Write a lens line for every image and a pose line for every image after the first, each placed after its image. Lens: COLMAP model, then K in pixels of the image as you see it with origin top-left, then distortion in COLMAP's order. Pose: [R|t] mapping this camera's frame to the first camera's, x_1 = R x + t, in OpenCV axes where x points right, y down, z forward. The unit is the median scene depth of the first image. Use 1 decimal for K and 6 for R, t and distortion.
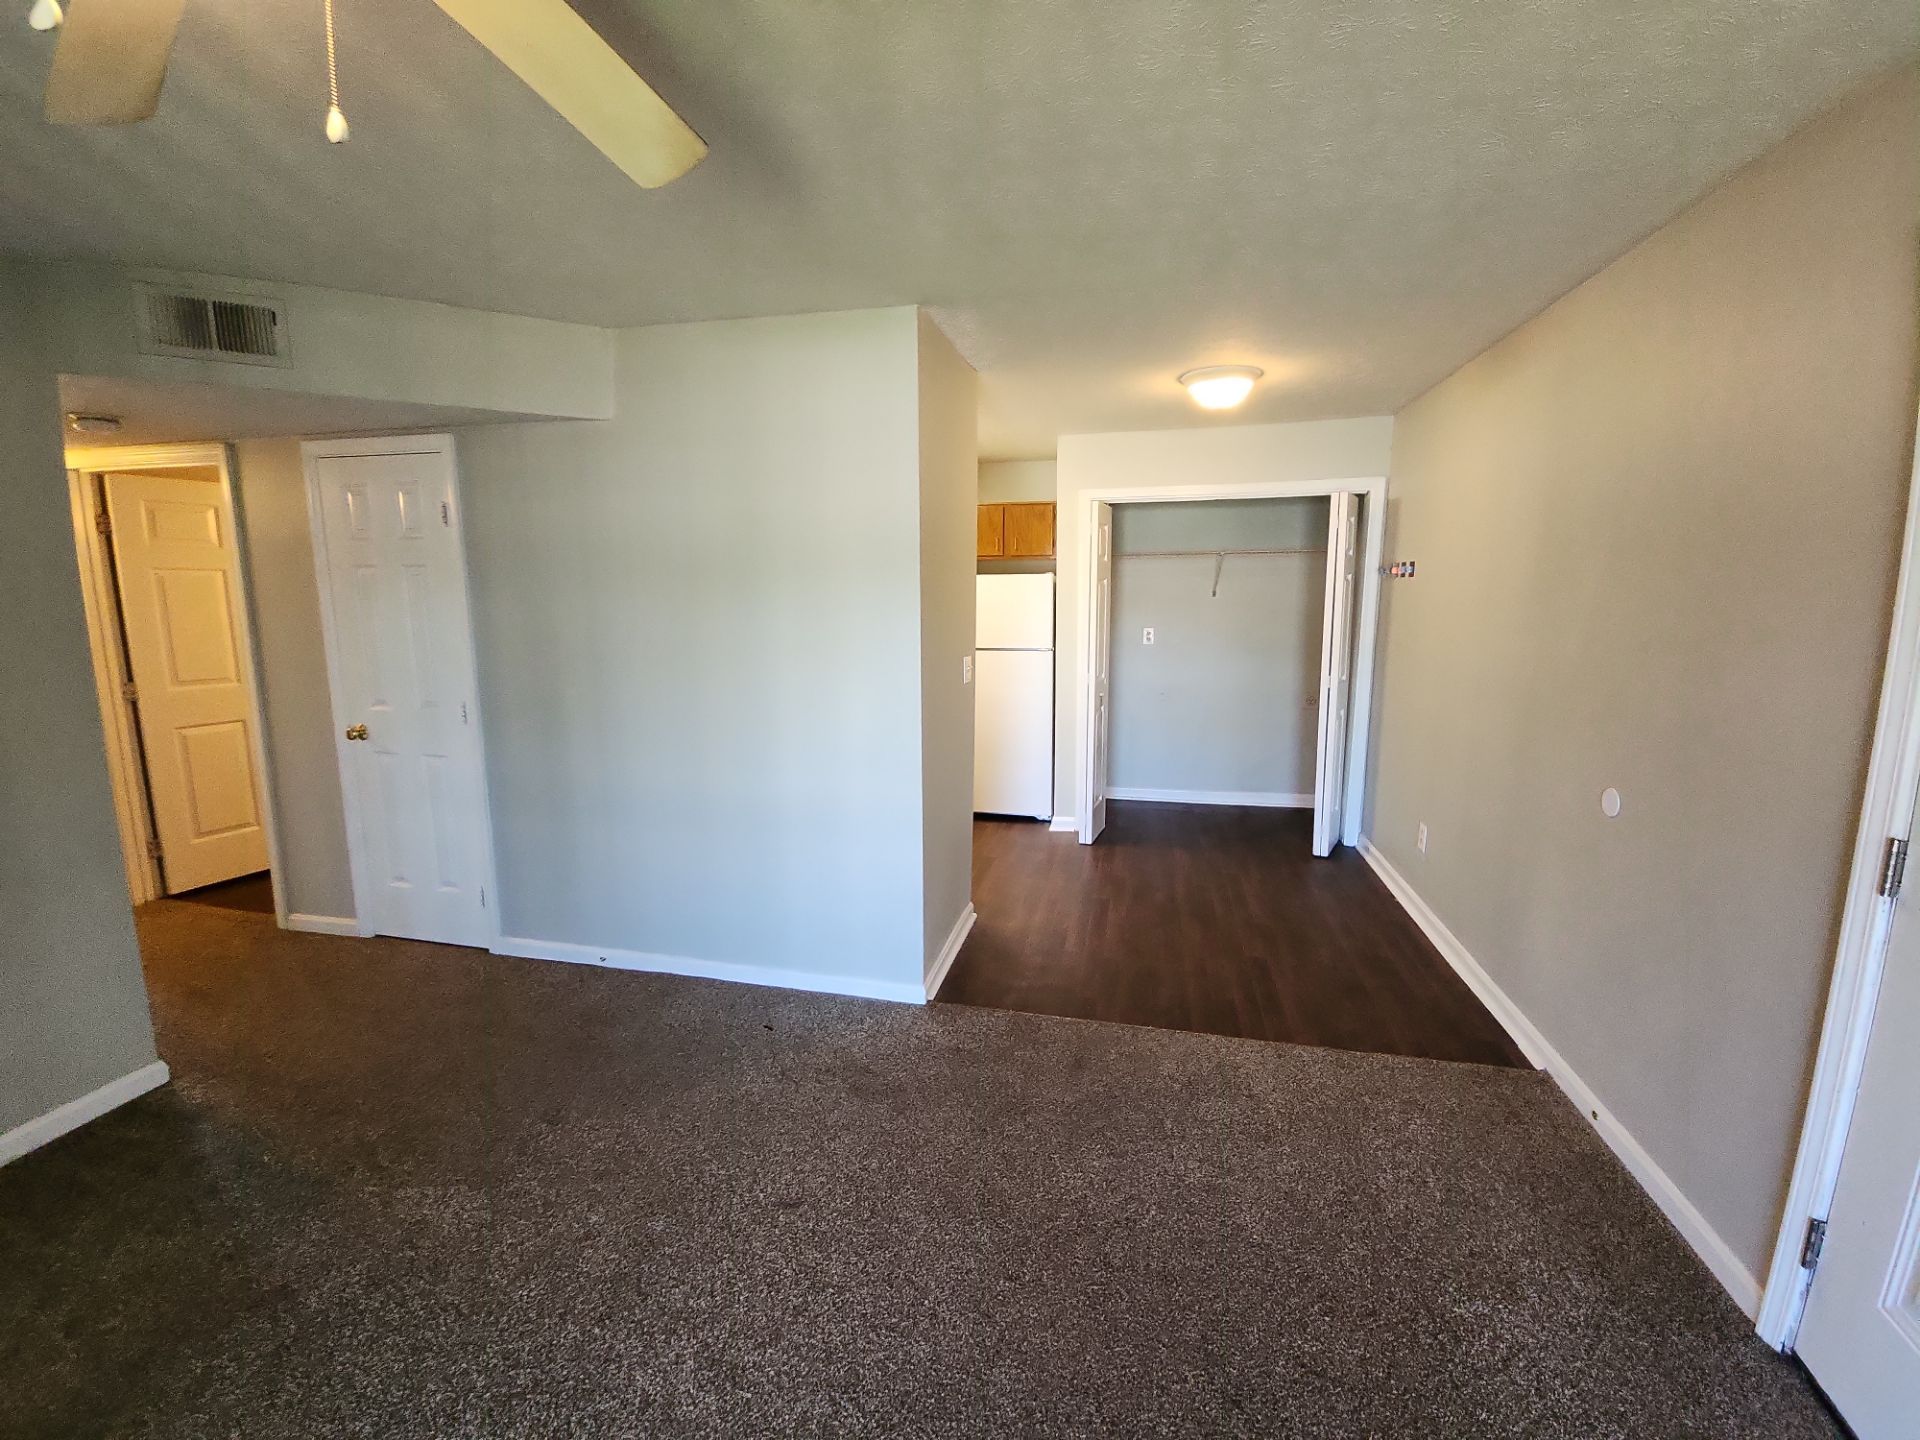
lens RADIAL K [[786.0, 0, 969.7], [0, 786.0, 704.6], [0, 0, 1]] dist [-0.012100, -0.001402]
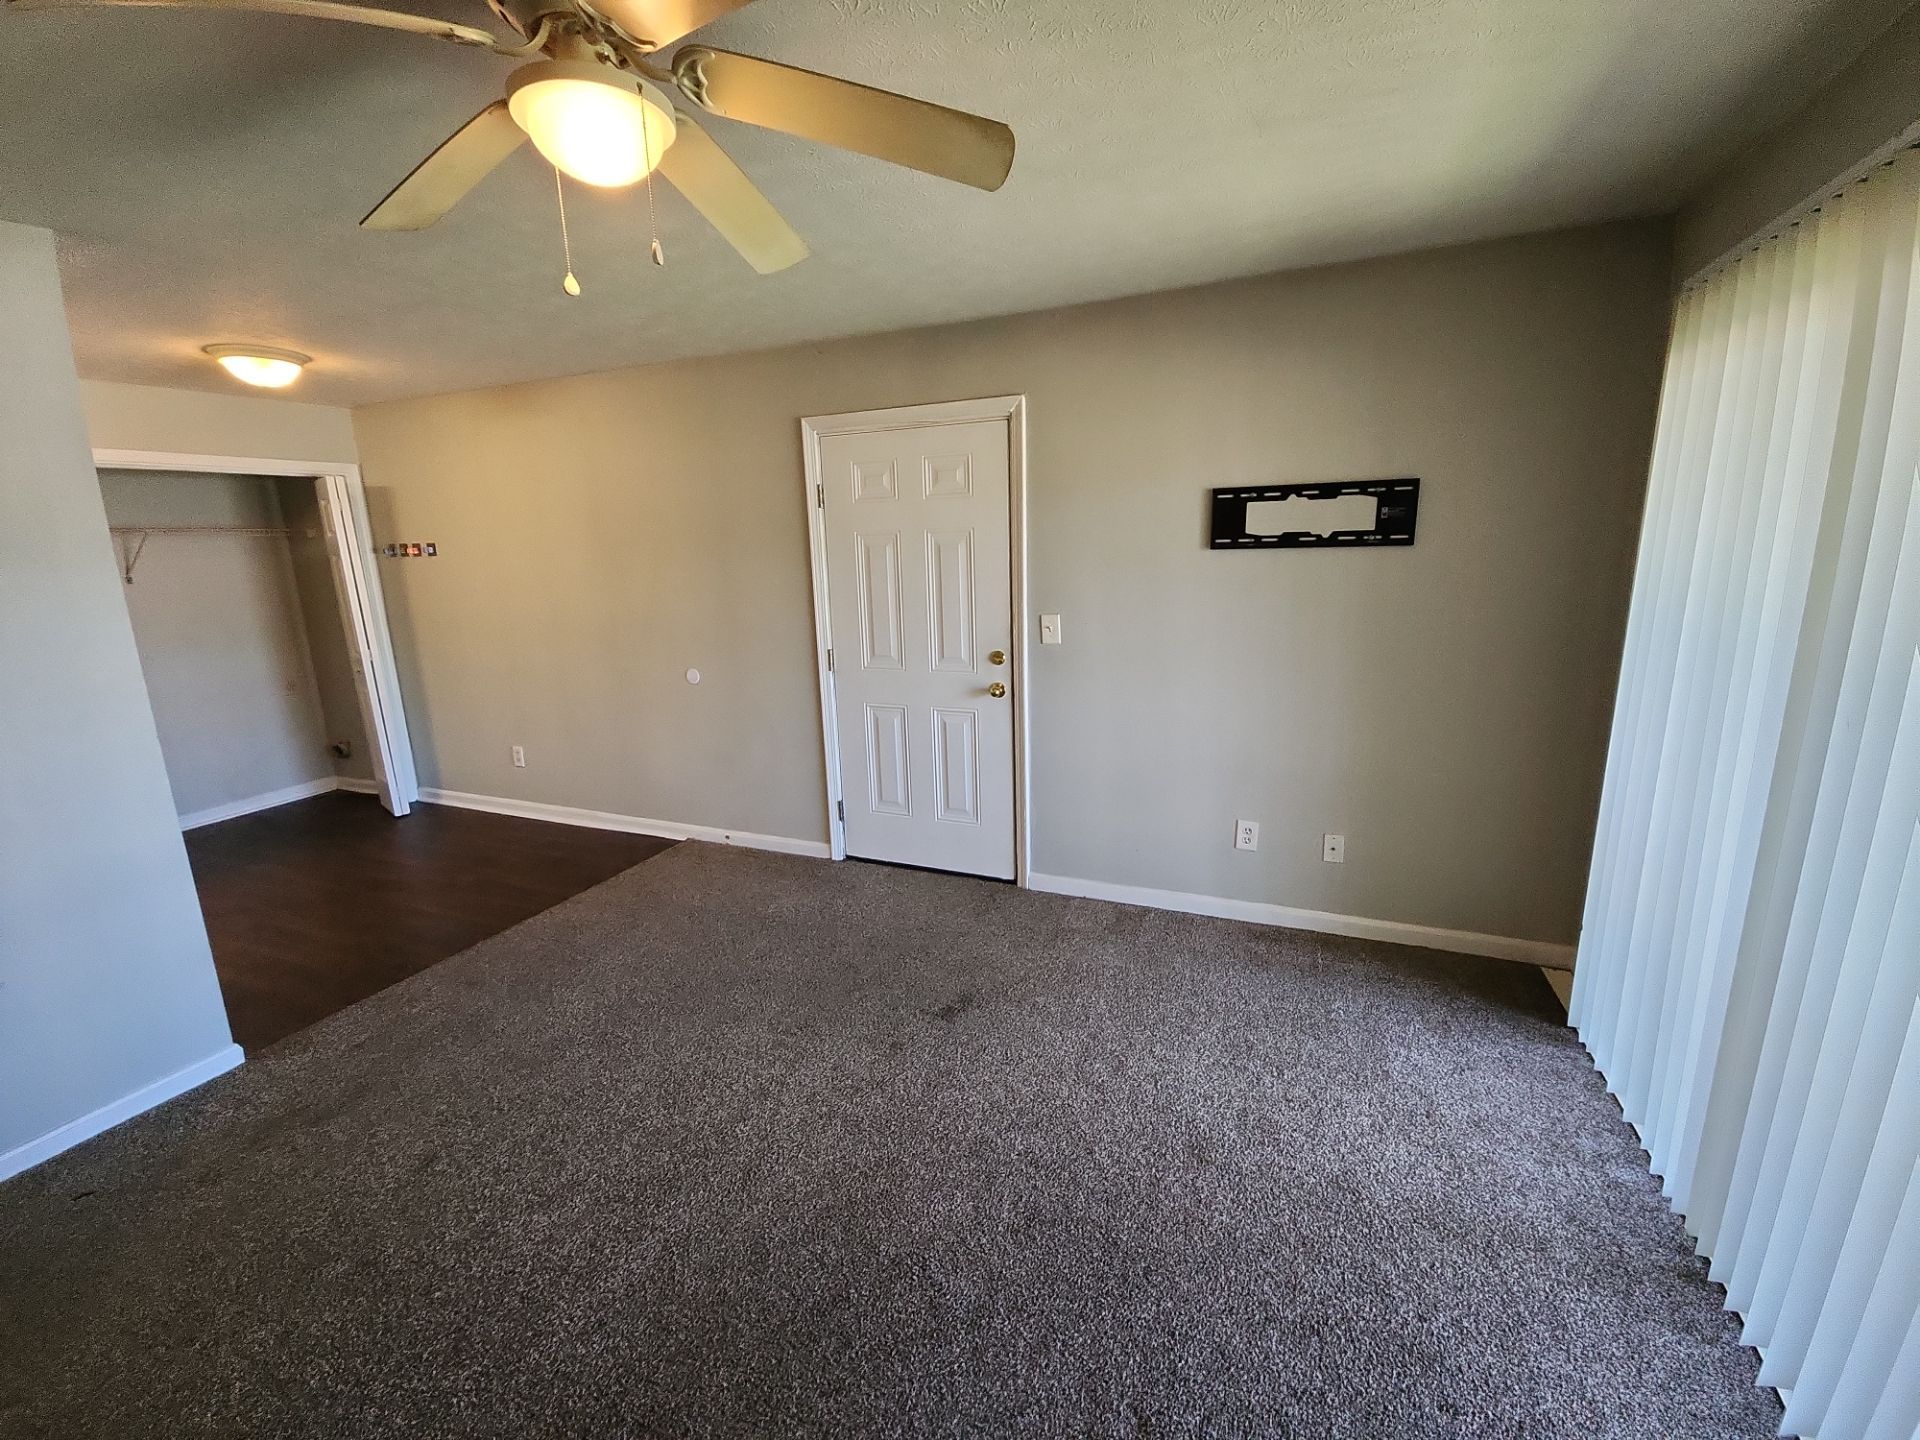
lens RADIAL K [[786.0, 0, 959.2], [0, 786.0, 721.0], [0, 0, 1]] dist [-0.012100, -0.001402]
pose [[0.199124, -0.228858, 0.952877, -0.666539], [0.175025, 0.965020, 0.195199, -0.013199], [-0.964218, 0.127908, 0.232214, -0.011642]]
